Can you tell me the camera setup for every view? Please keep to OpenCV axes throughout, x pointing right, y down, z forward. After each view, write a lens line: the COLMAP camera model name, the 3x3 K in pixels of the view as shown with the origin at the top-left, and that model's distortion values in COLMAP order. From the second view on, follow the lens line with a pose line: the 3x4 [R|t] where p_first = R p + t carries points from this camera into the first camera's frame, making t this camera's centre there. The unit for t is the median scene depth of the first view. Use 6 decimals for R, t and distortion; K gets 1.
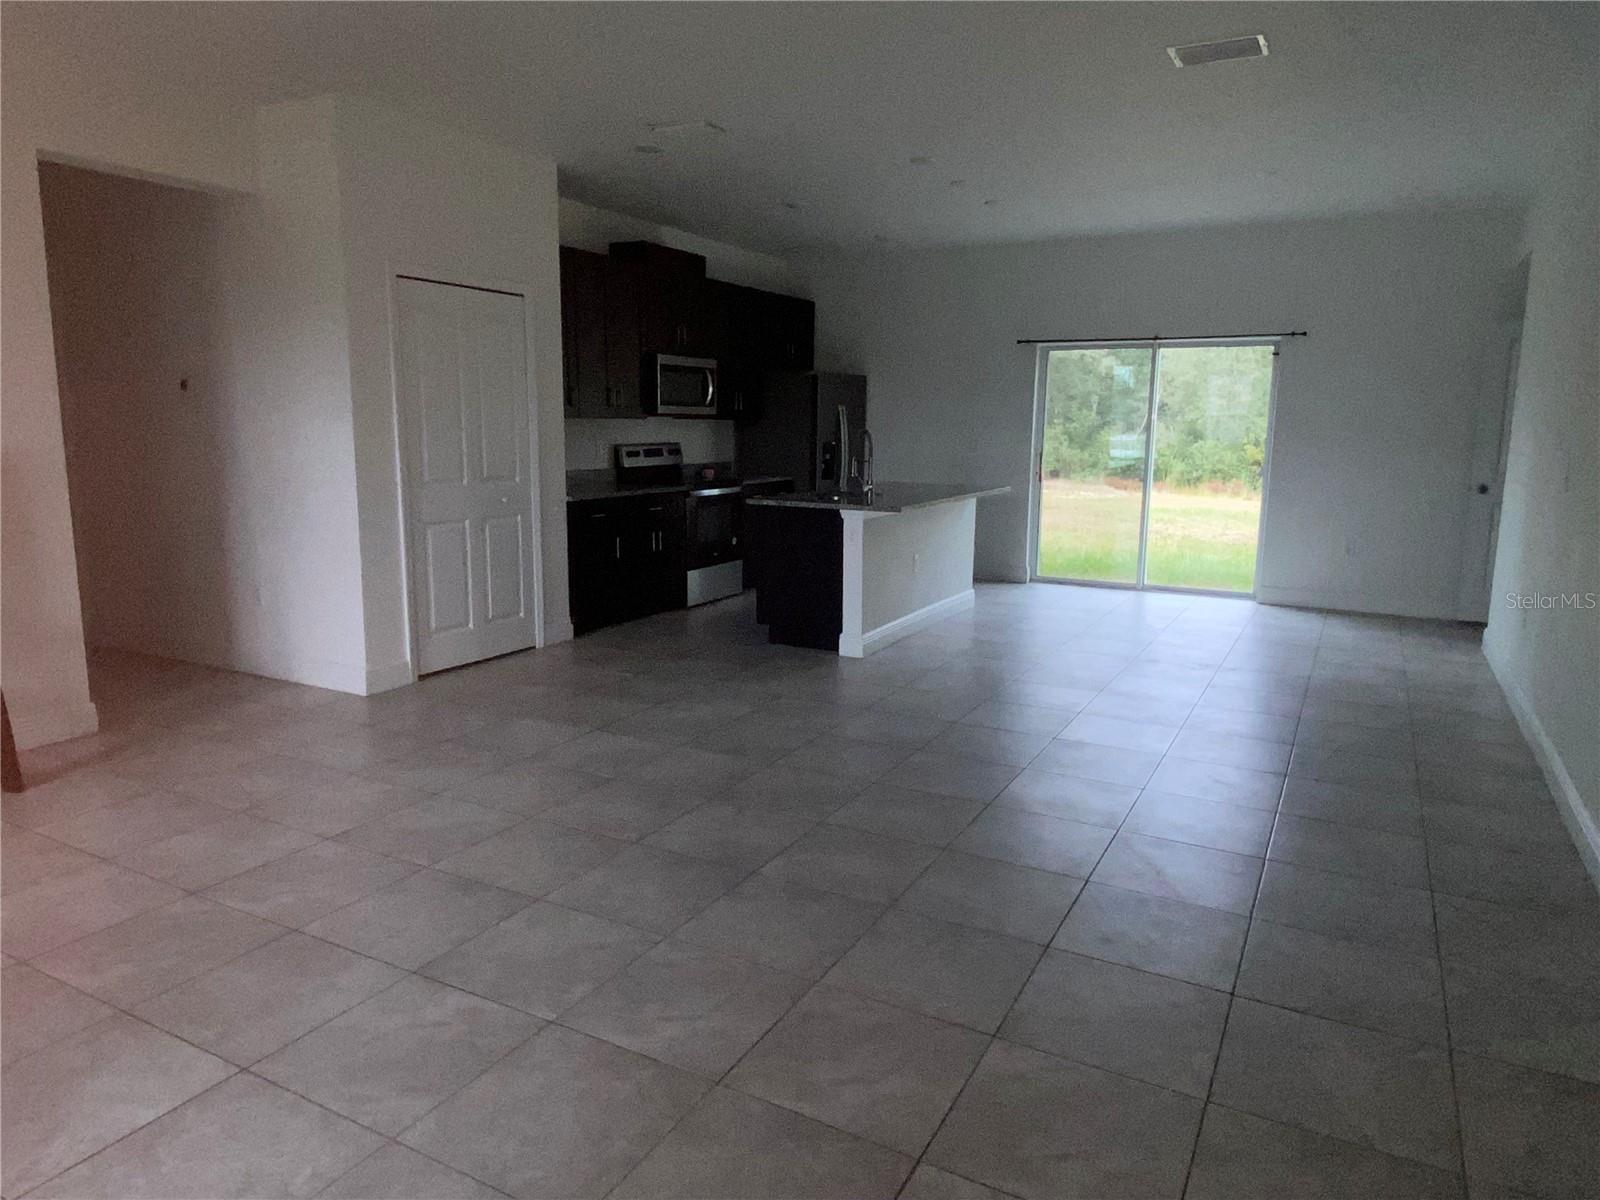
lens RADIAL K [[1040.1, 0, 801.7], [0, 1040.1, 589.4], [0, 0, 1]] dist [0.024797, -0.011347]
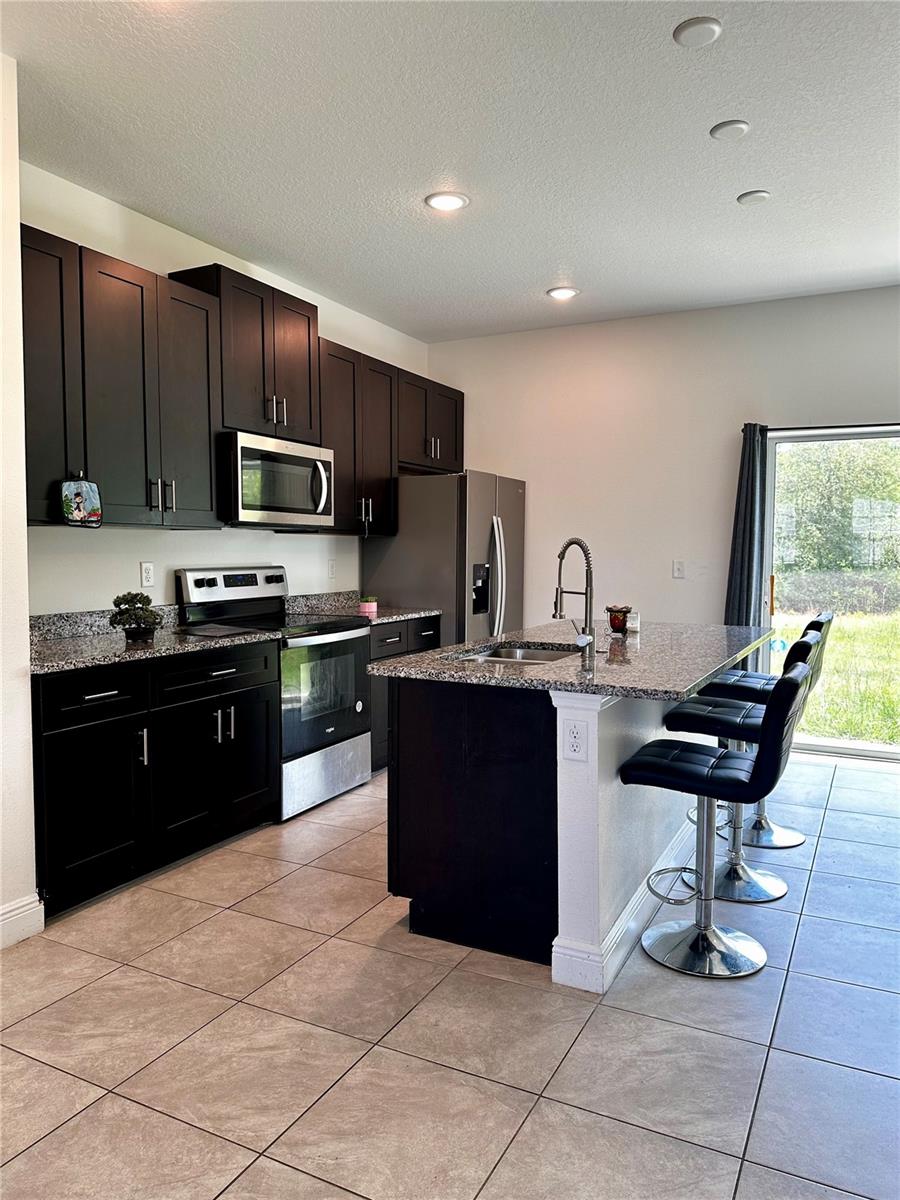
lens RADIAL K [[828.8, 0, 452.5], [0, 828.8, 608.9], [0, 0, 1]] dist [-0.008715, -0.002600]
pose [[0.999687, -0.009338, 0.023220, -0.015609], [0.011444, 0.995668, -0.092273, -0.062067], [-0.022258, 0.092510, 0.995463, 0.464741]]
